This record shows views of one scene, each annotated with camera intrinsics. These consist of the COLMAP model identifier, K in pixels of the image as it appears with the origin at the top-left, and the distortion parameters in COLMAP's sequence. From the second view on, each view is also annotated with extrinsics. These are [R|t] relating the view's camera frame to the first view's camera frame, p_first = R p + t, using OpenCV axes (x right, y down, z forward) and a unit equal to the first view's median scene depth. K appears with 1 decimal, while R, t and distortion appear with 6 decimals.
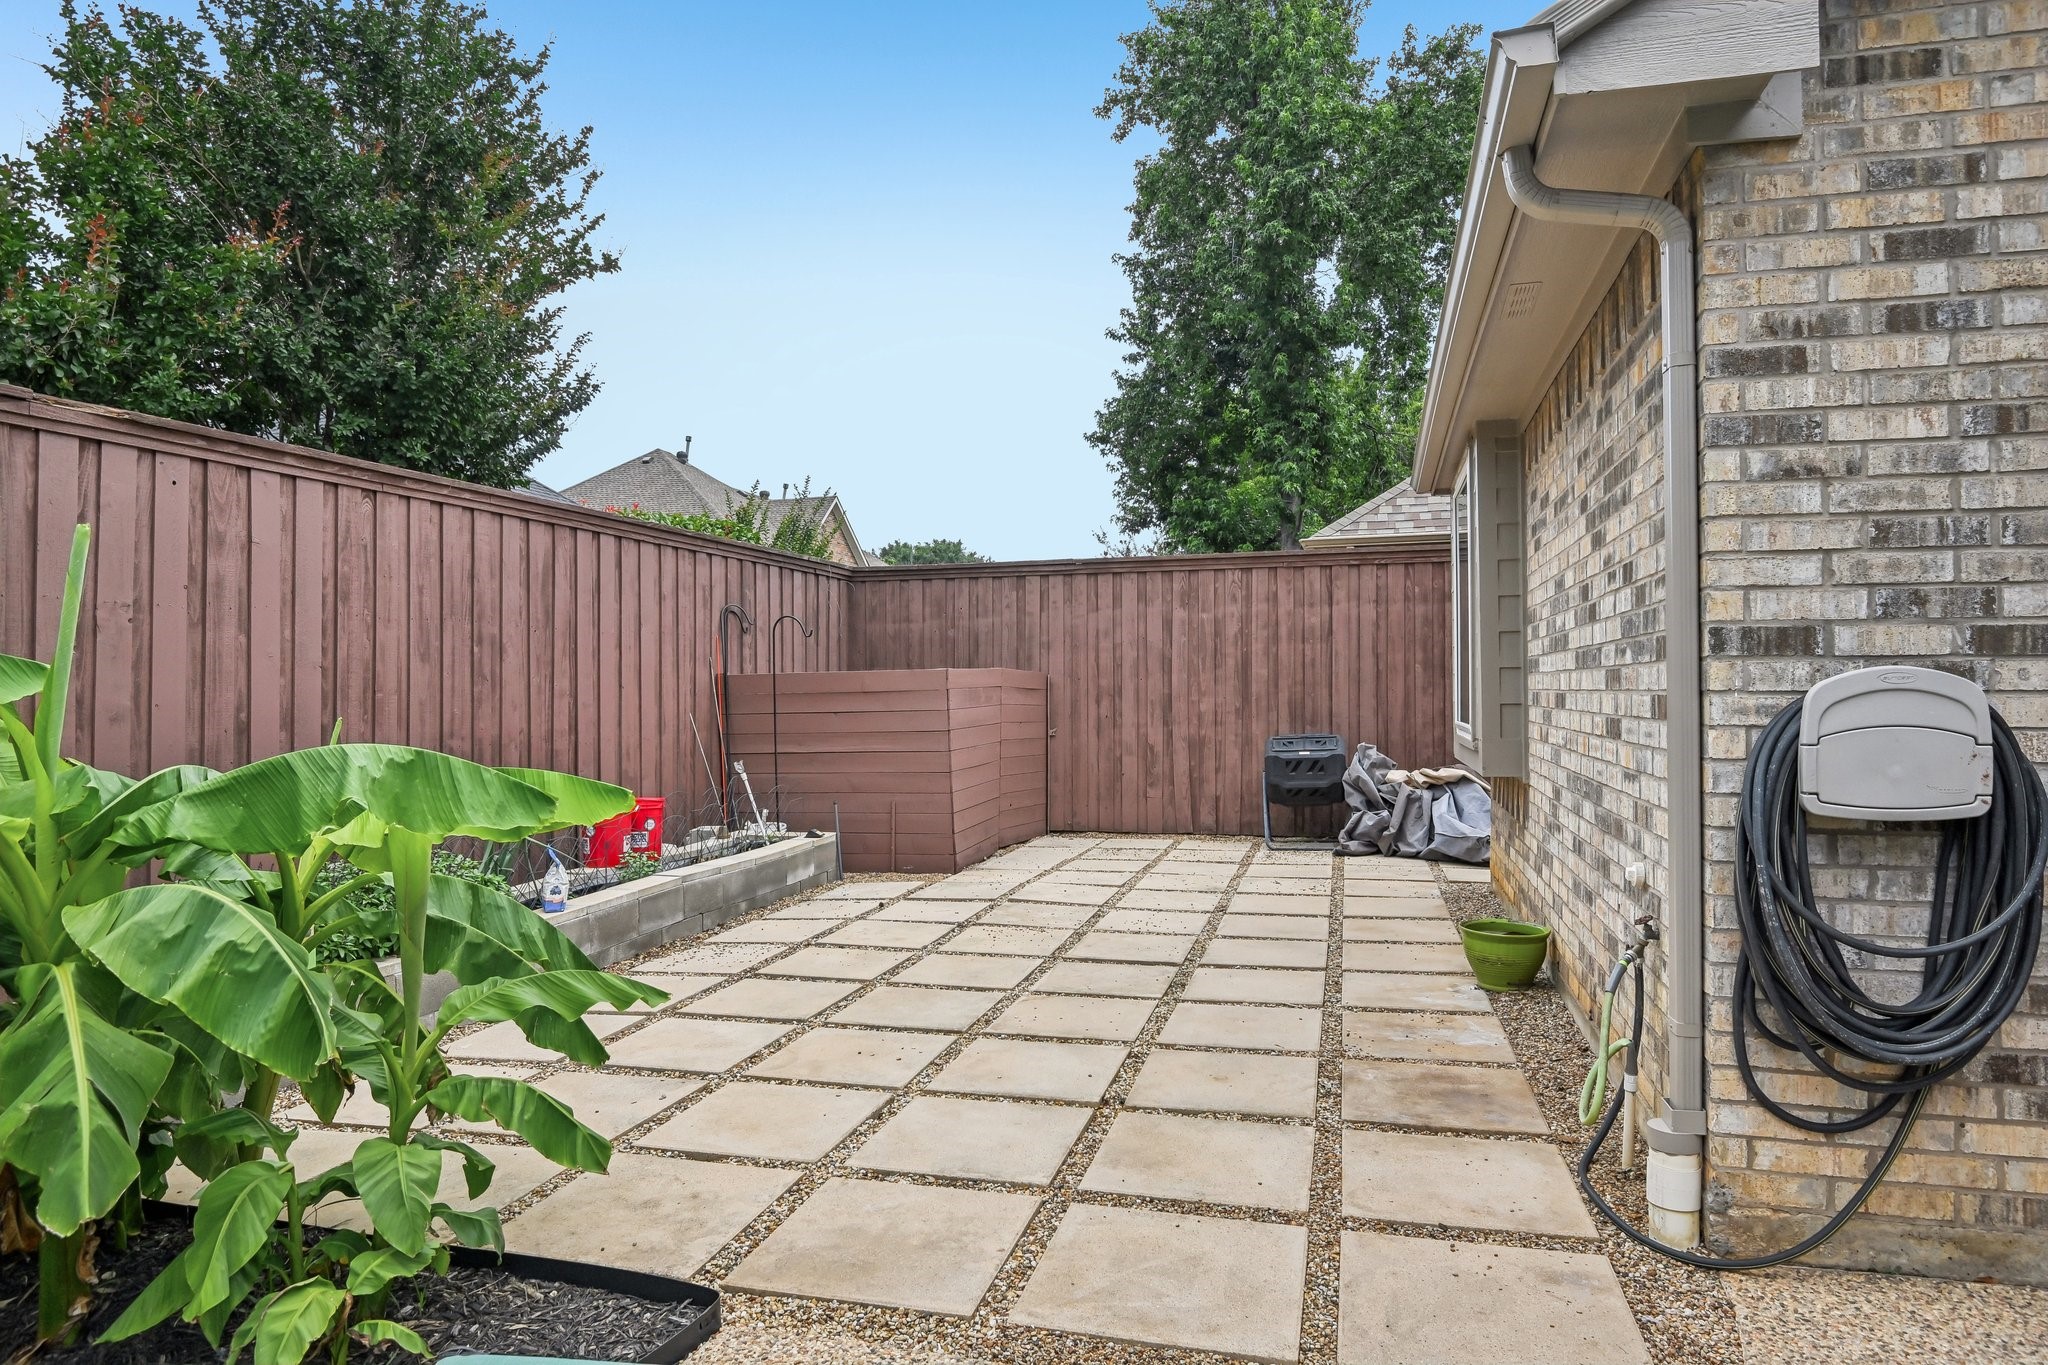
lens RADIAL K [[1190.4, 0, 1023.8], [0, 1190.4, 690.2], [0, 0, 1]] dist [-0.020771, -0.002148]
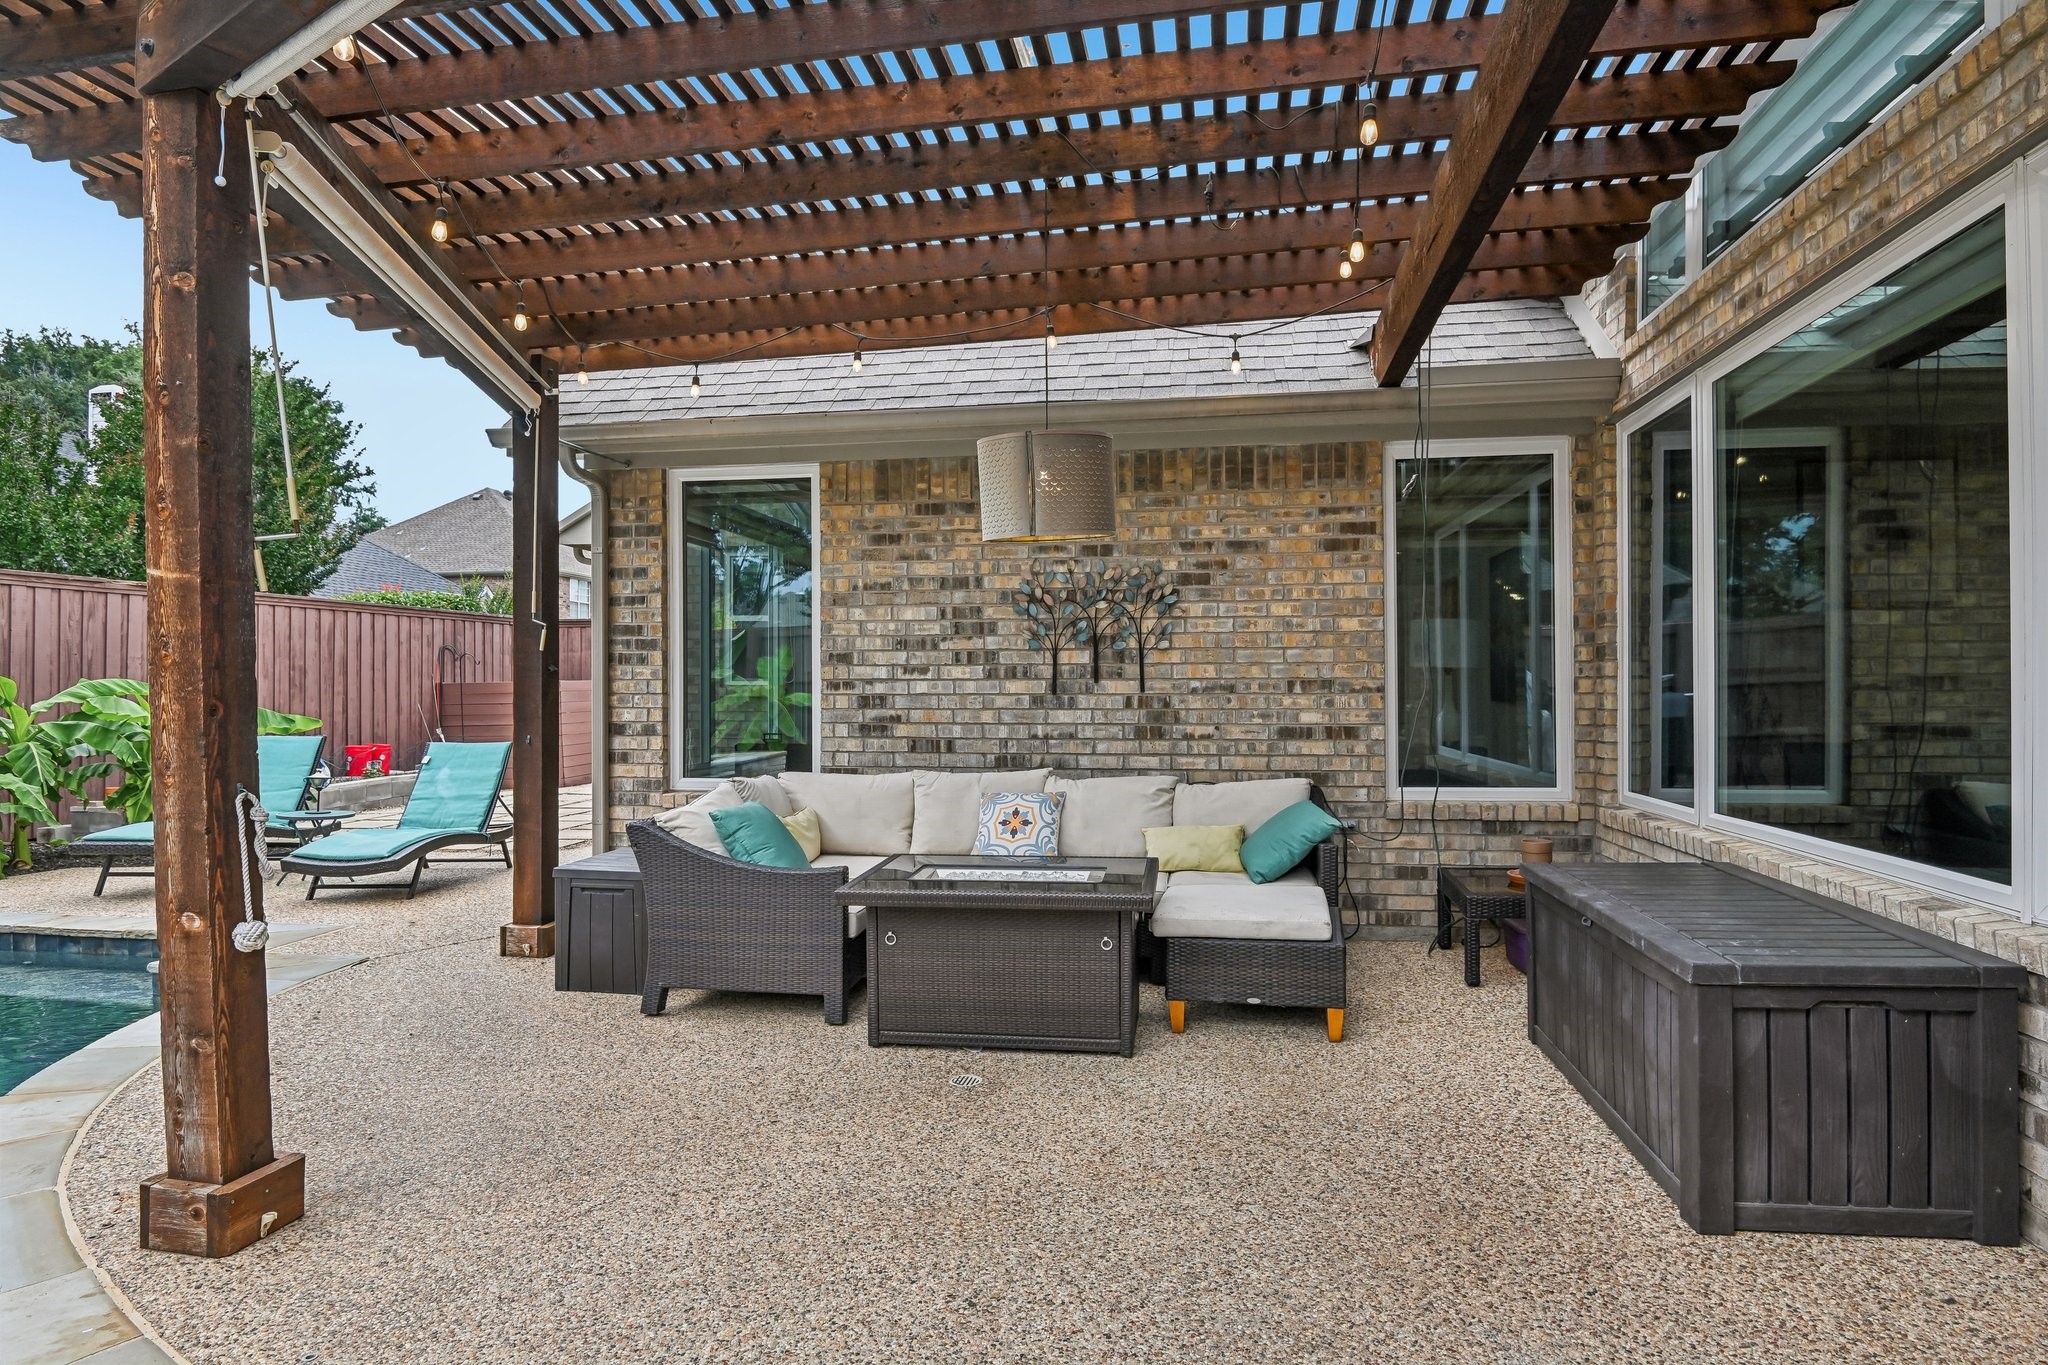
lens RADIAL K [[1137.0, 0, 1026.4], [0, 1137.0, 679.0], [0, 0, 1]] dist [-0.015220, -0.007462]
pose [[0.993366, 0.003050, 0.114956, 0.557676], [-0.001911, 0.999948, -0.010023, -0.004128], [-0.114981, 0.009737, 0.993320, -1.053567]]
